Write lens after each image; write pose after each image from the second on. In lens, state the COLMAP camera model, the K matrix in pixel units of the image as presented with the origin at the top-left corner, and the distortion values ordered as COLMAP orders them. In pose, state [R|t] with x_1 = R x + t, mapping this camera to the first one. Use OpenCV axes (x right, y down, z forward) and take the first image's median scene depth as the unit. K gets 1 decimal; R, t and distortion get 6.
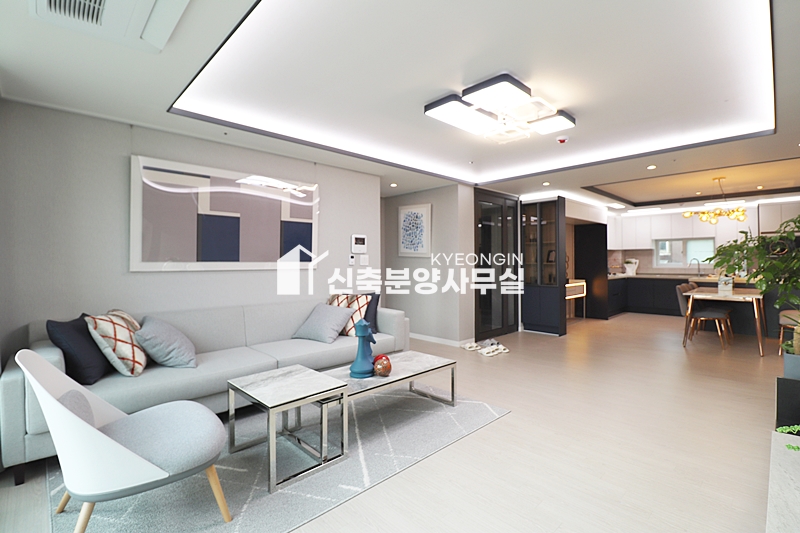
lens RADIAL K [[372.1, 0, 399.5], [0, 372.1, 264.6], [0, 0, 1]] dist [-0.001178, 0.001524]
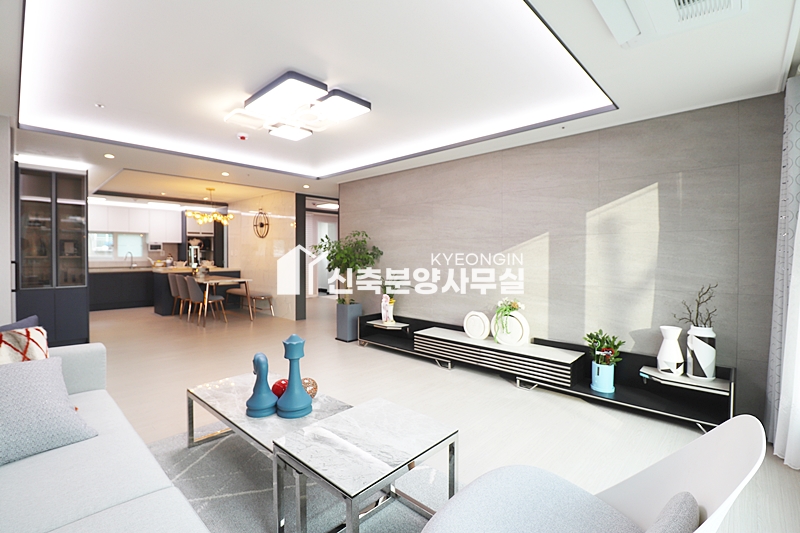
lens RADIAL K [[372.1, 0, 399.4], [0, 372.1, 261.9], [0, 0, 1]] dist [-0.001178, 0.001524]
pose [[-0.037683, -0.014505, 0.999184, -0.380738], [0.004020, 0.999884, 0.014667, -0.001691], [-0.999282, 0.004570, -0.037620, 0.378369]]
